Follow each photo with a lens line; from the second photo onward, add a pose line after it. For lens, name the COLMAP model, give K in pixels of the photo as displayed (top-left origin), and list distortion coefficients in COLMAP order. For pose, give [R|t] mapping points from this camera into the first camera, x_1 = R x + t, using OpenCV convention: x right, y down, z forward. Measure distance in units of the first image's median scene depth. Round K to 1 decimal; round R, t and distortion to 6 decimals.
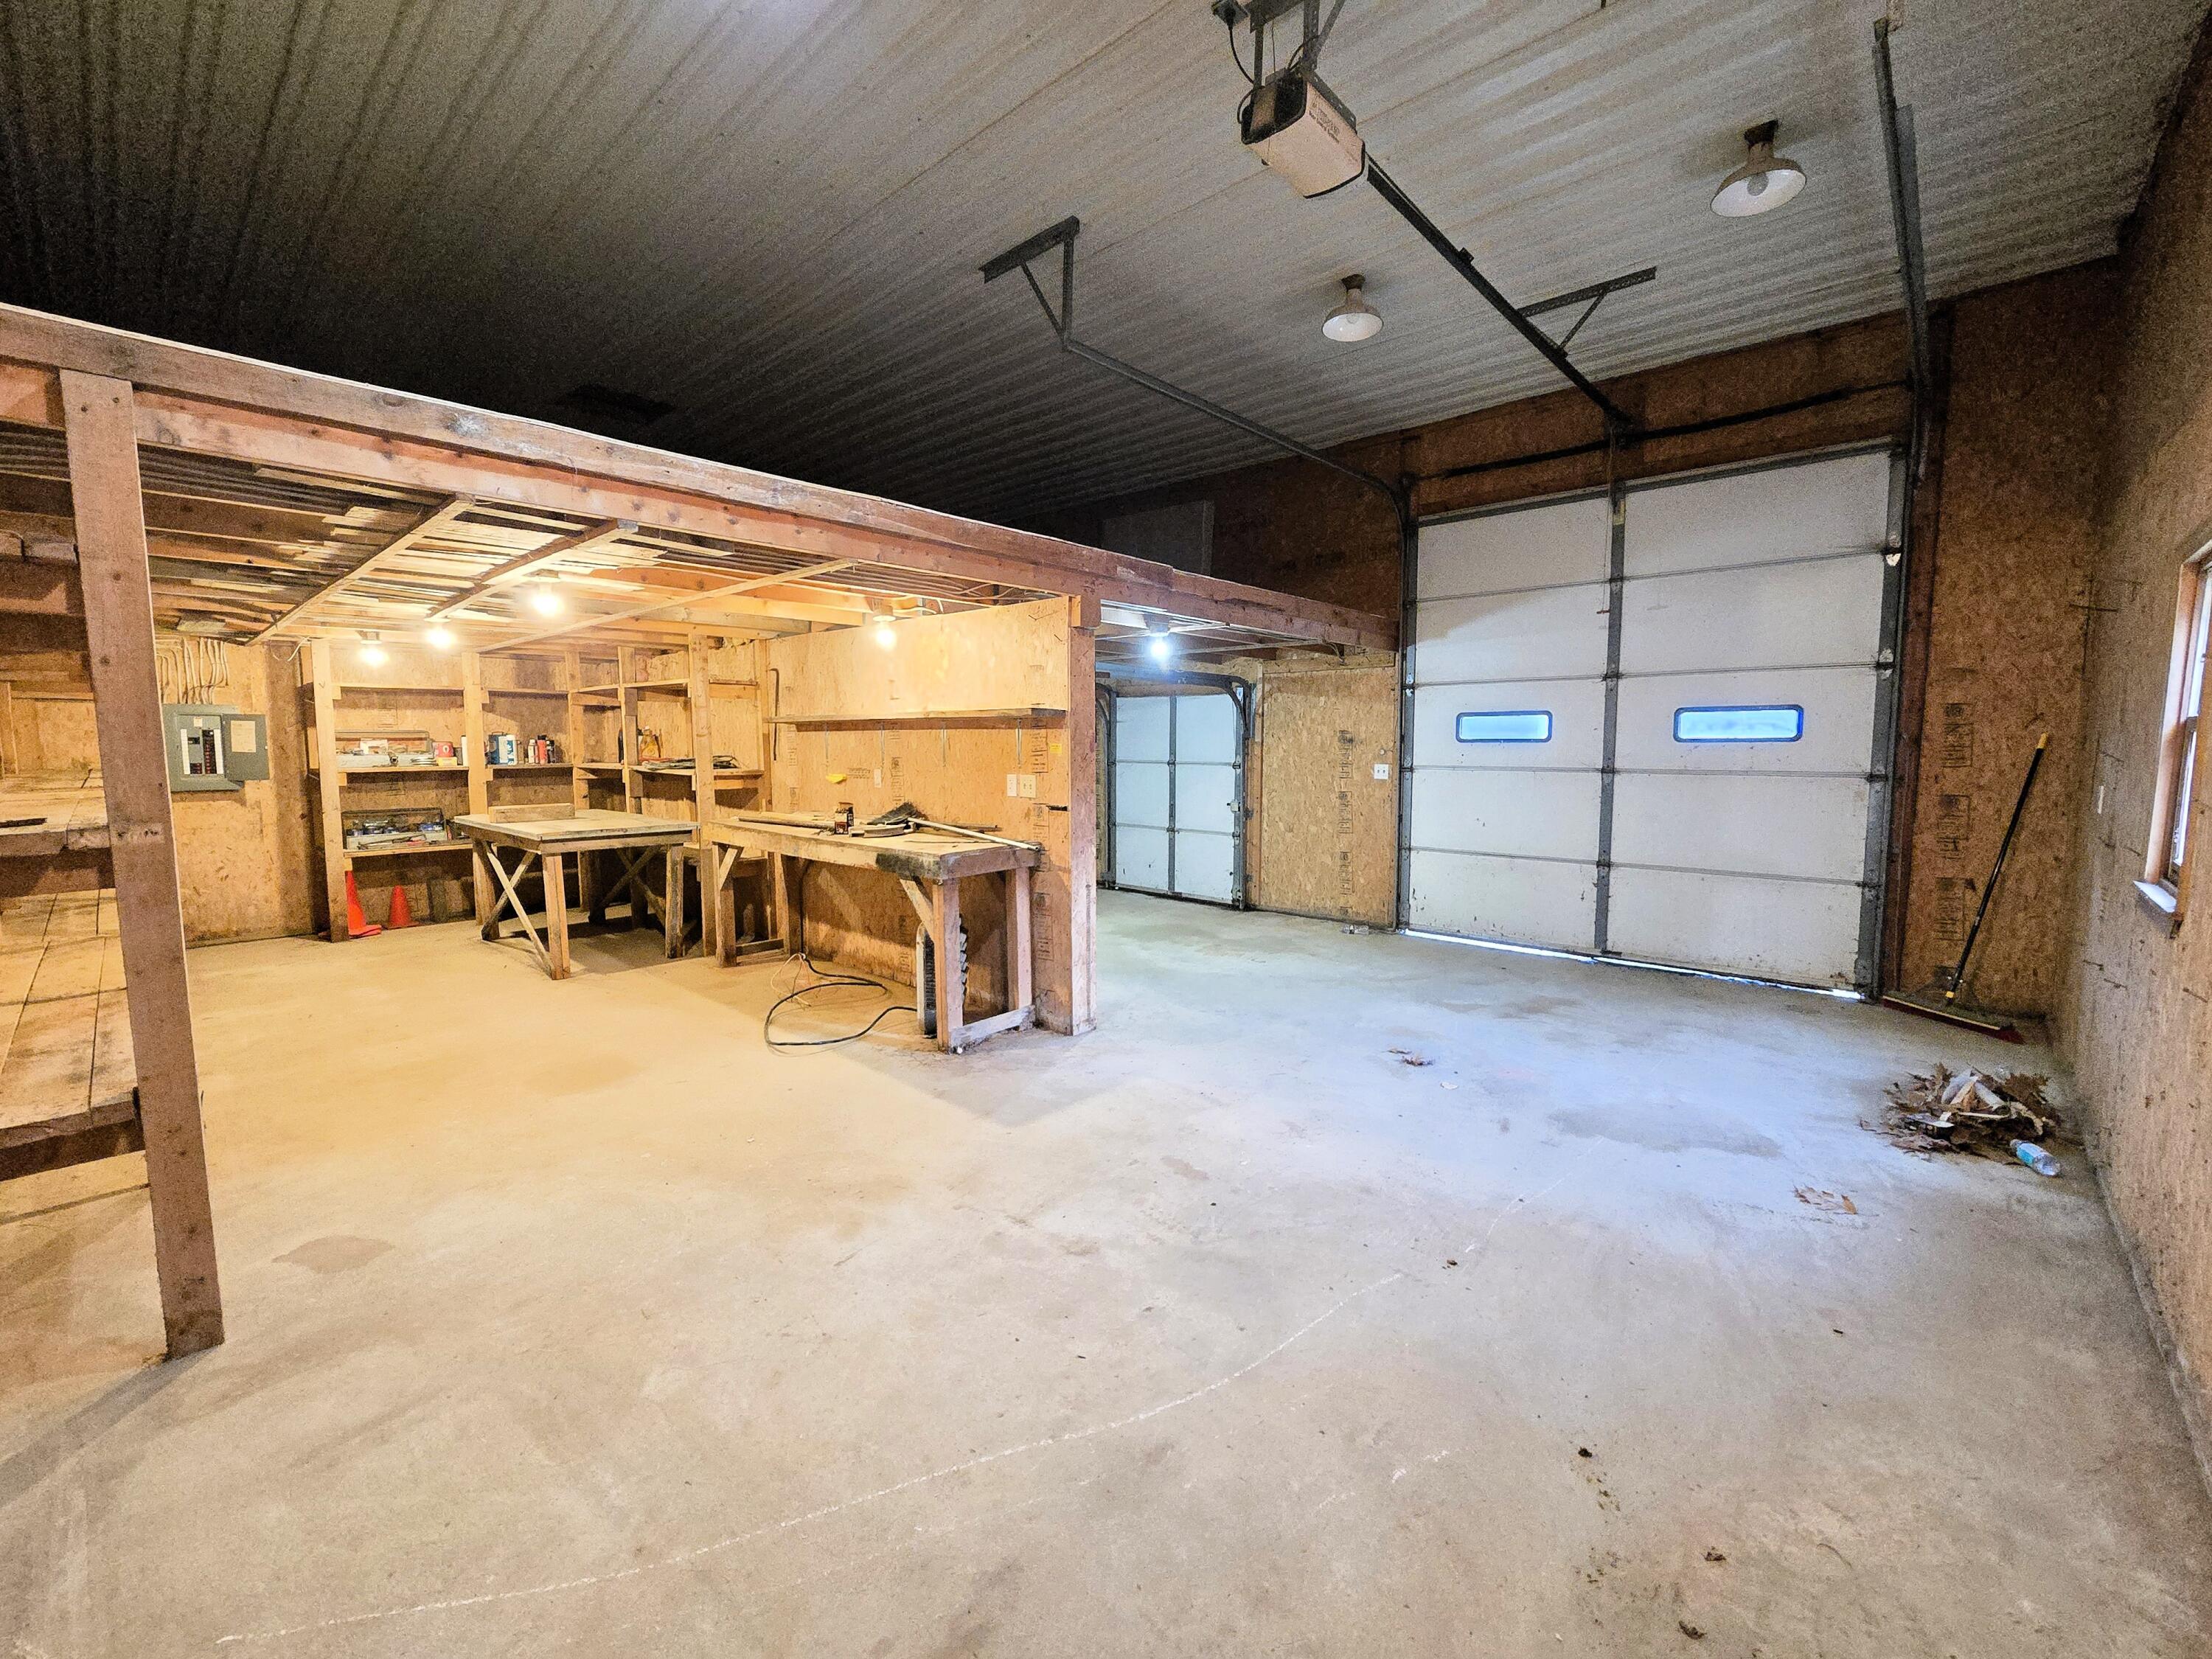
lens RADIAL K [[910.5, 0, 1128.5], [0, 910.5, 823.4], [0, 0, 1]] dist [0.000899, -0.000617]
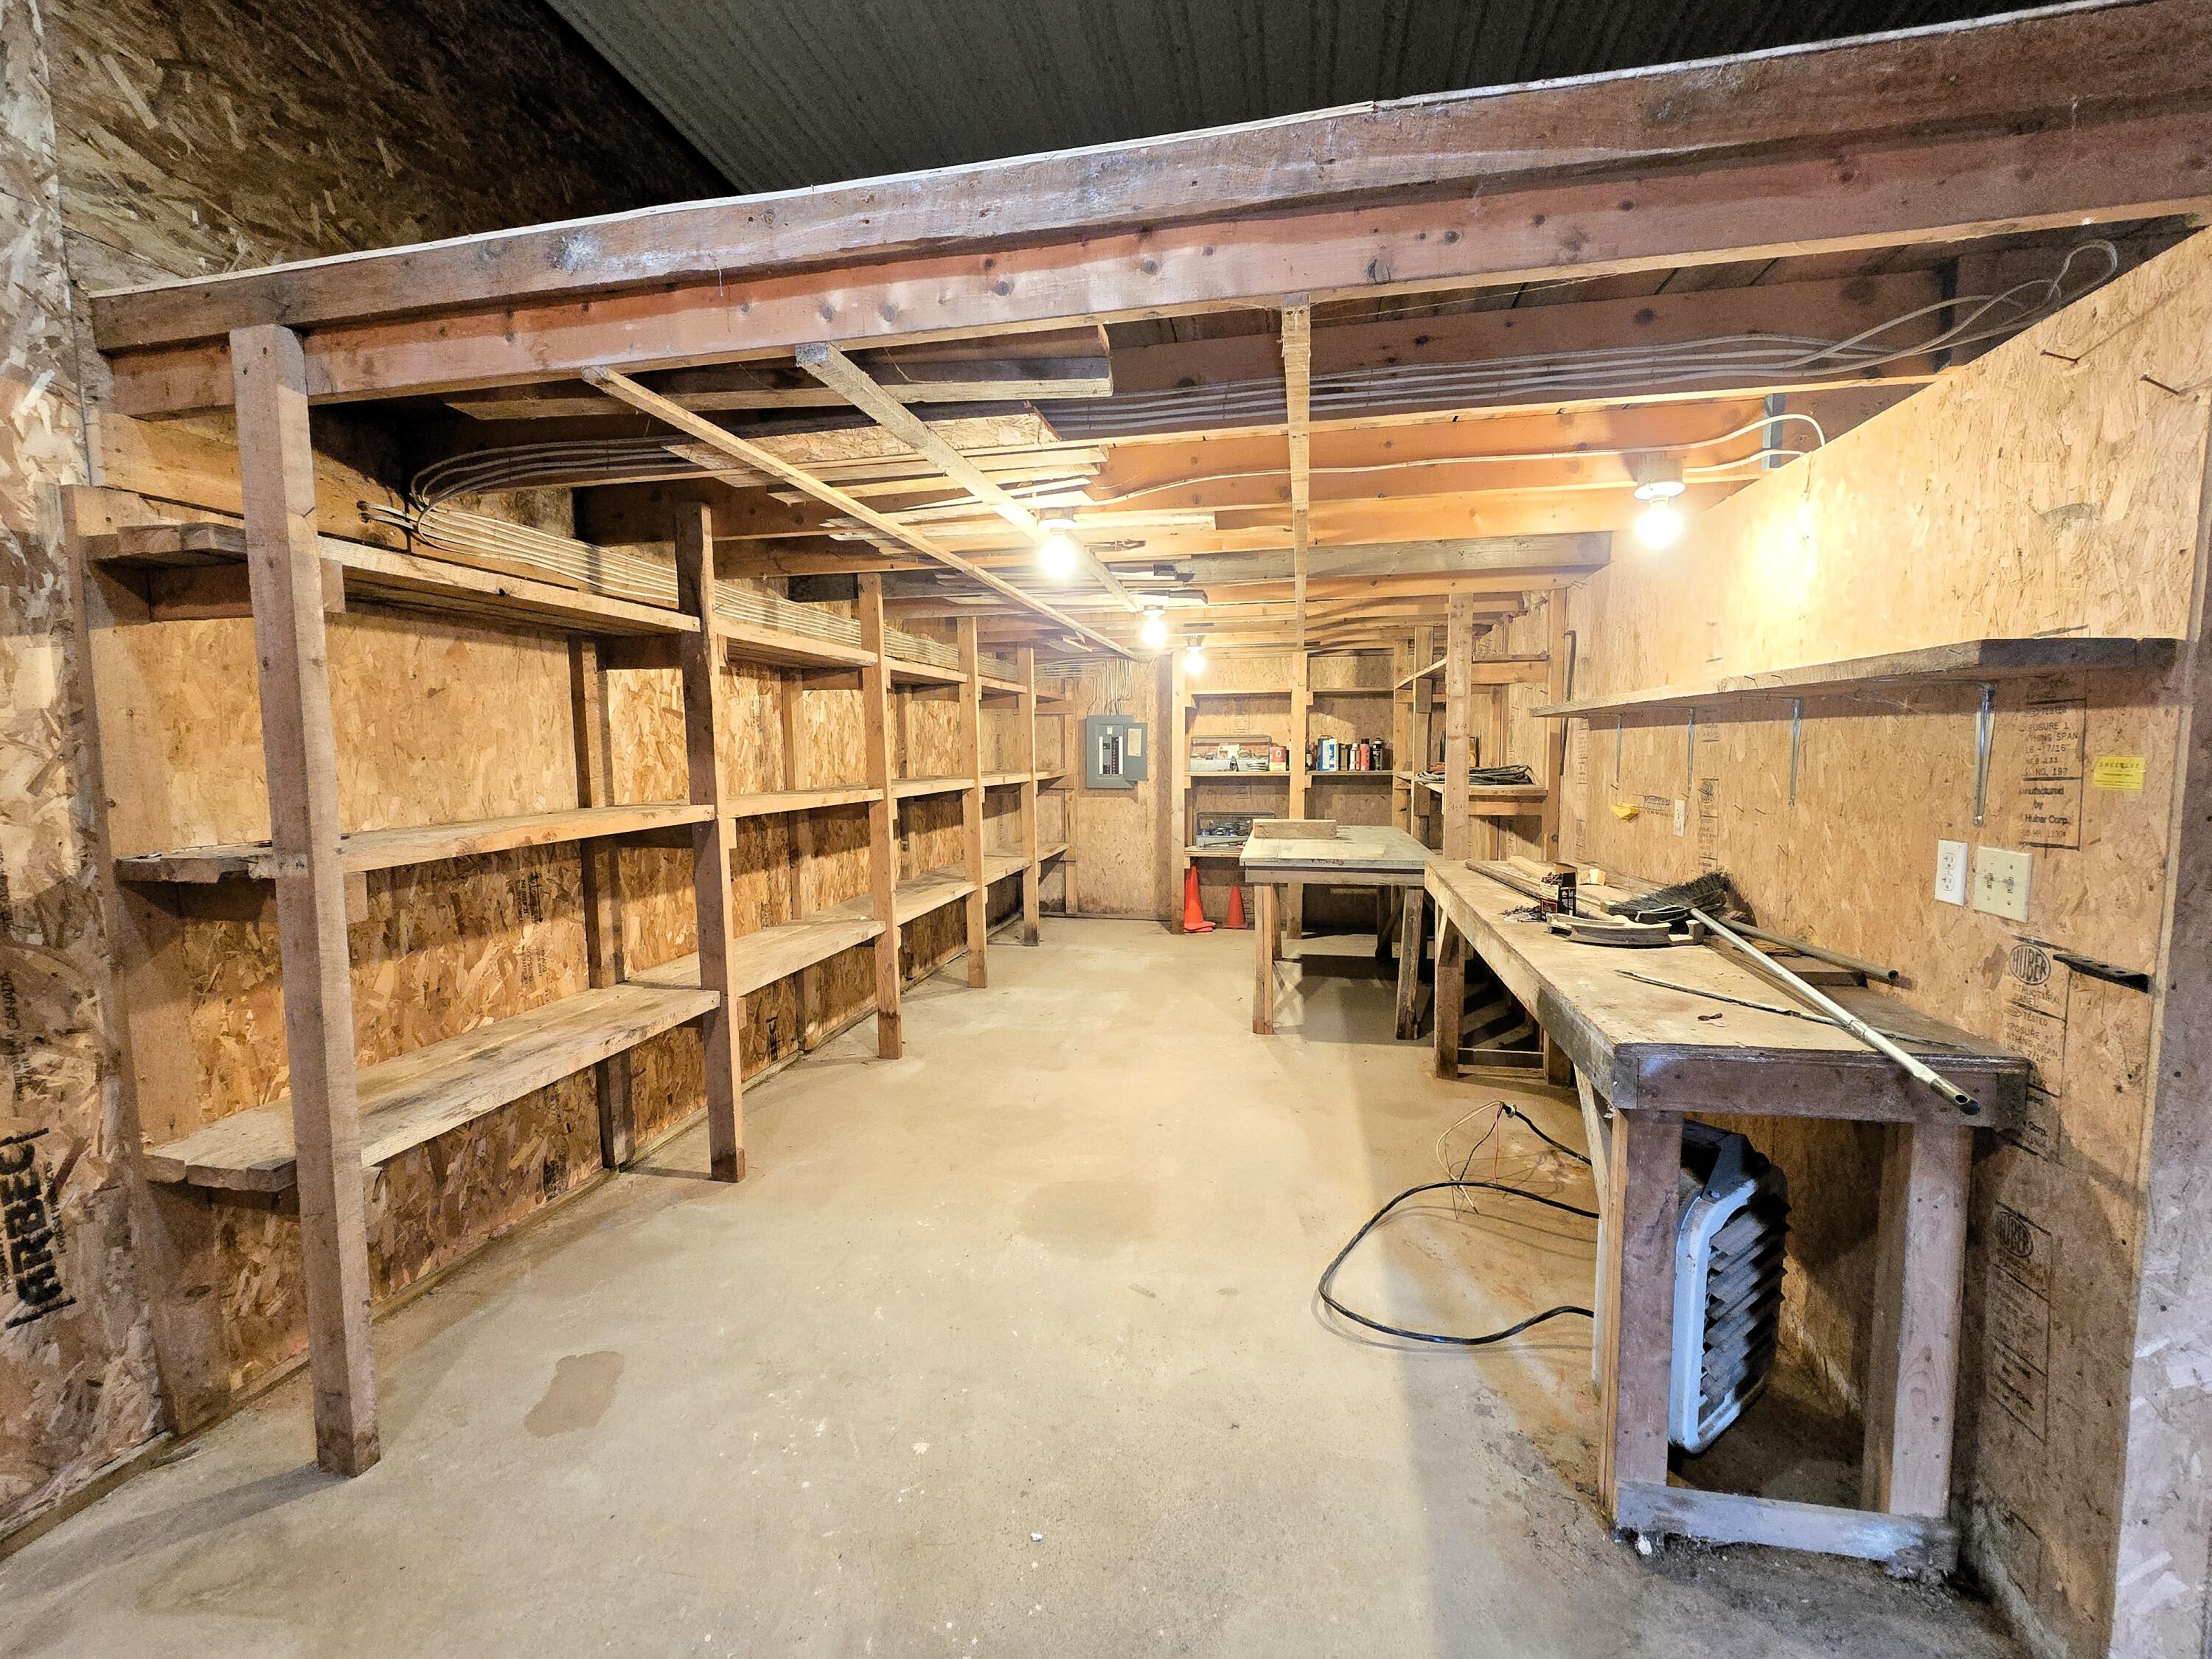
lens RADIAL K [[907.4, 0, 1113.5], [0, 907.4, 819.7], [0, 0, 1]] dist [-0.004418, -0.000466]
pose [[0.498561, 0.068328, -0.864157, 0.007851], [-0.072171, 0.996699, 0.037171, -0.035640], [0.863845, 0.043835, 0.501847, 0.374583]]
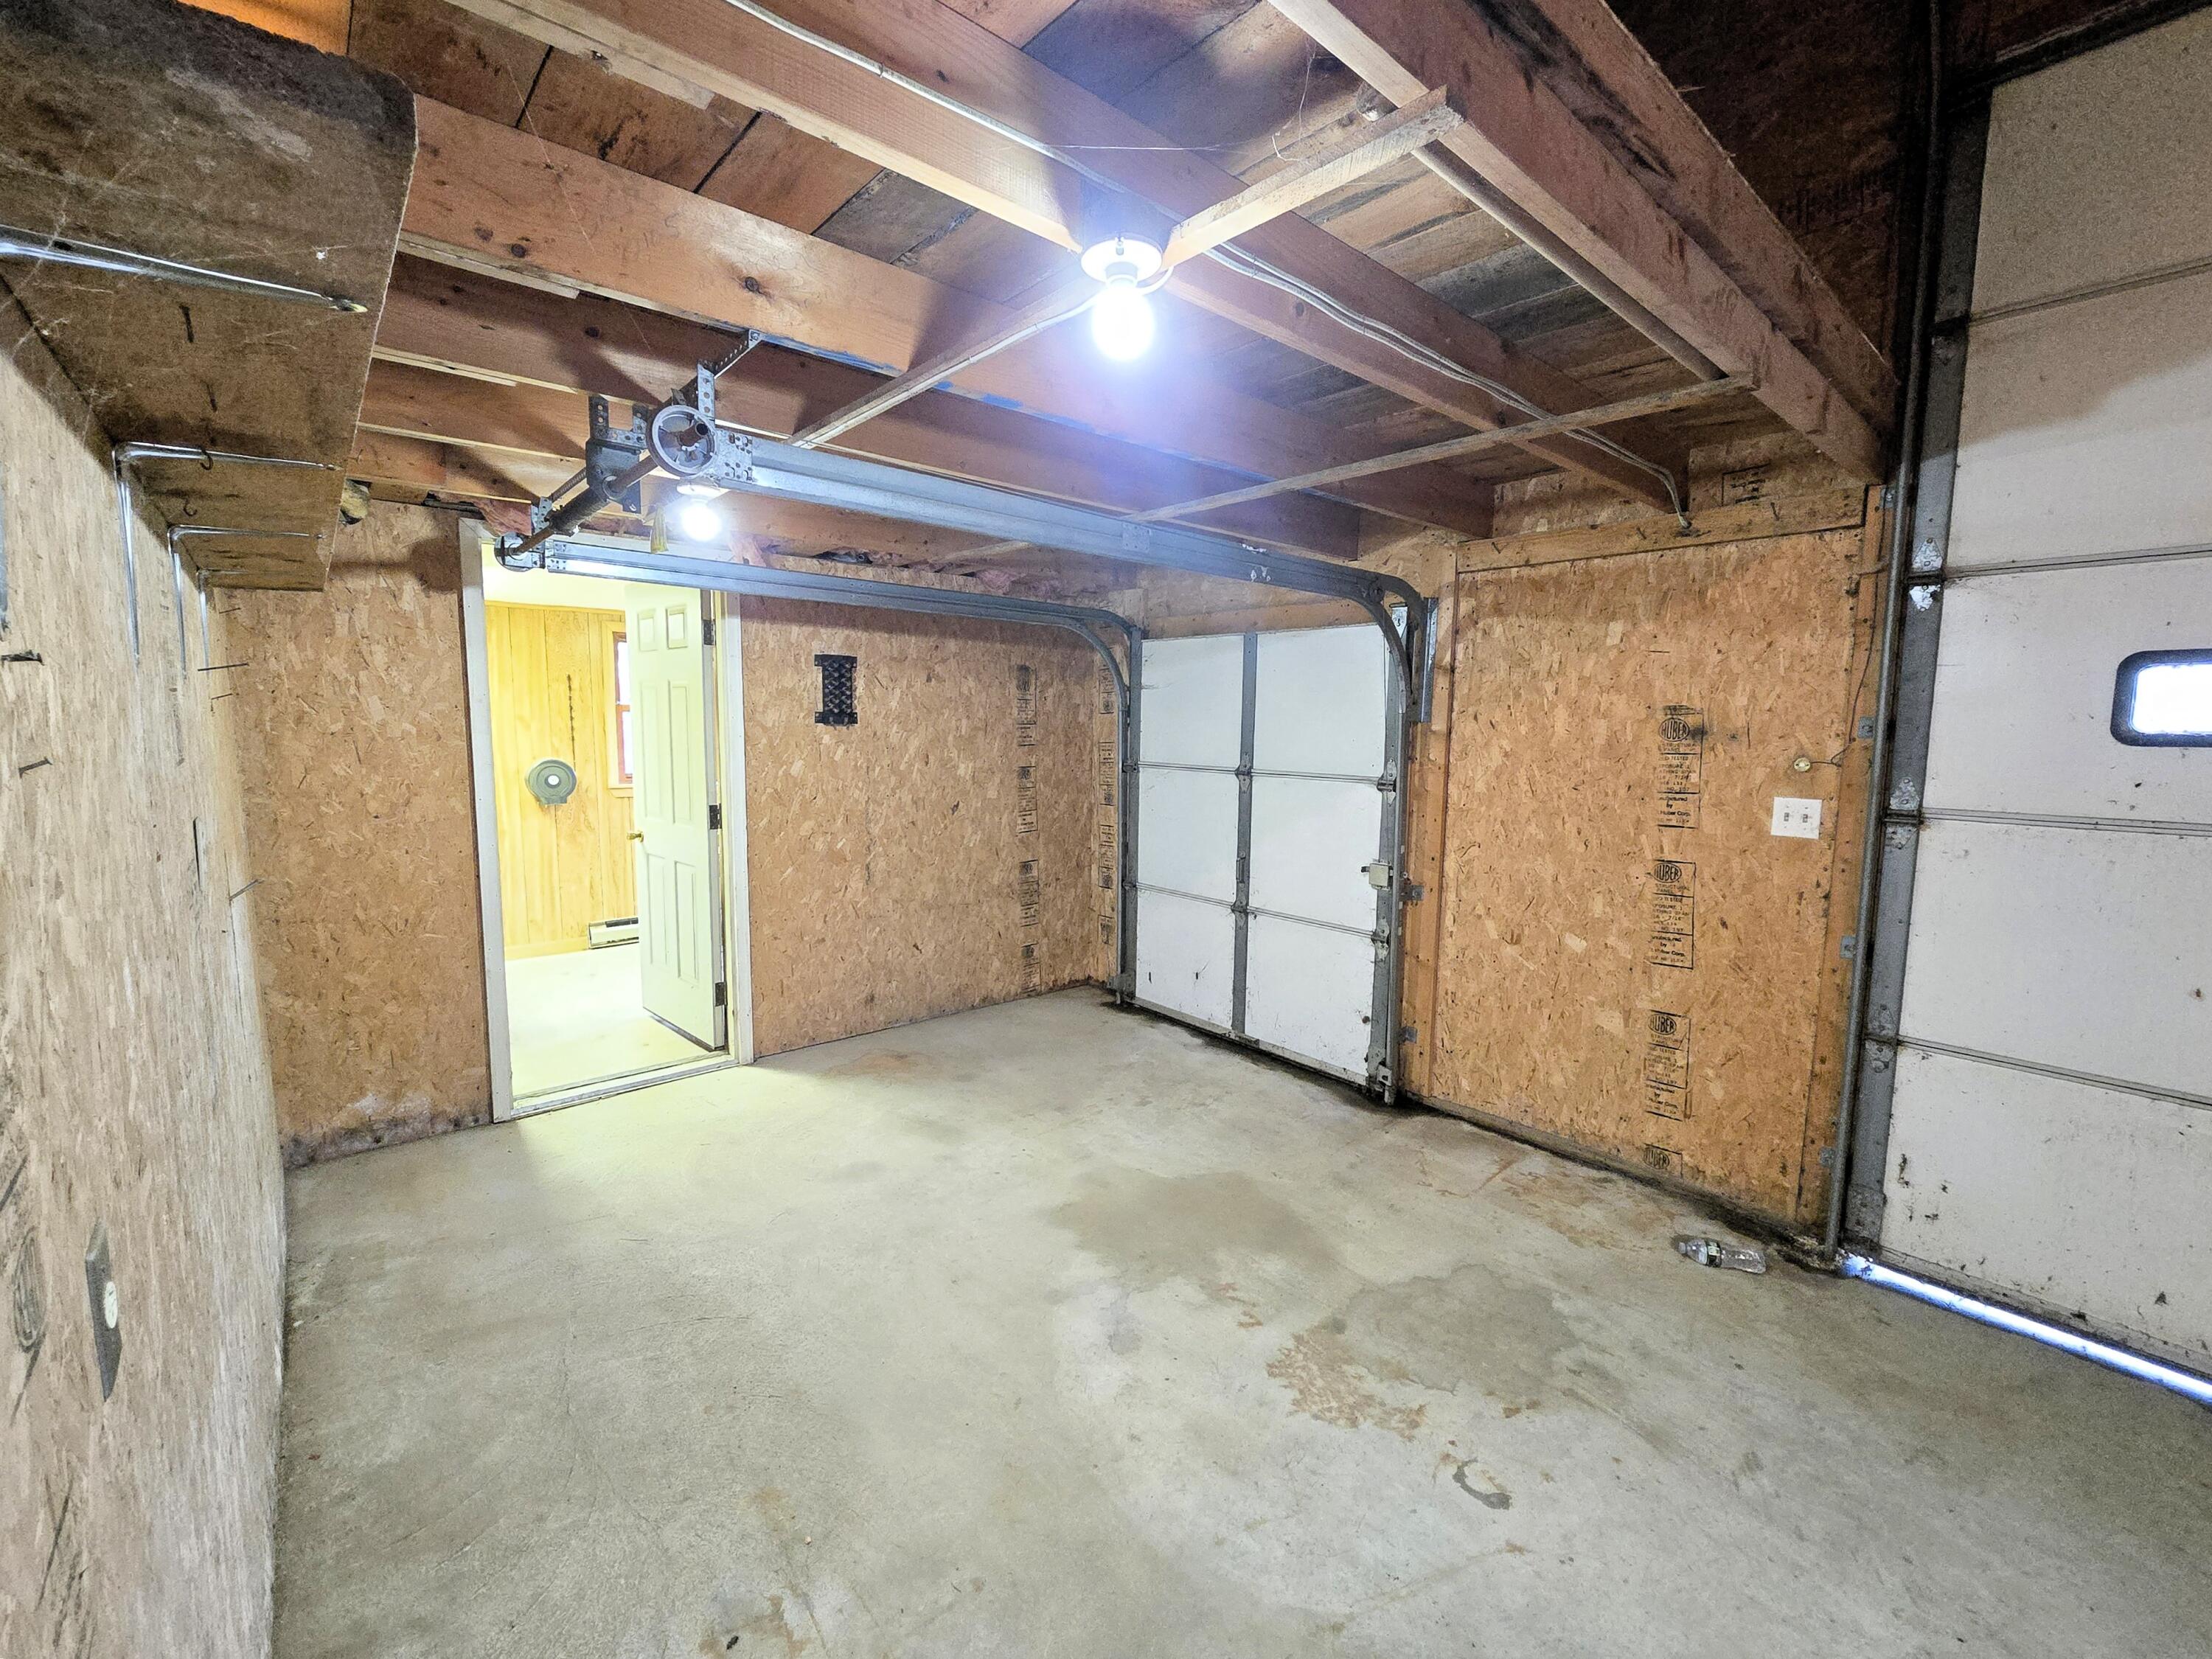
lens RADIAL K [[924.1, 0, 1118.8], [0, 924.1, 820.6], [0, 0, 1]] dist [-0.003353, -0.000325]
pose [[0.991921, 0.025527, -0.124259, 0.052953], [-0.023646, 0.999583, 0.016588, -0.058402], [0.124631, -0.013516, 0.992111, 0.625469]]
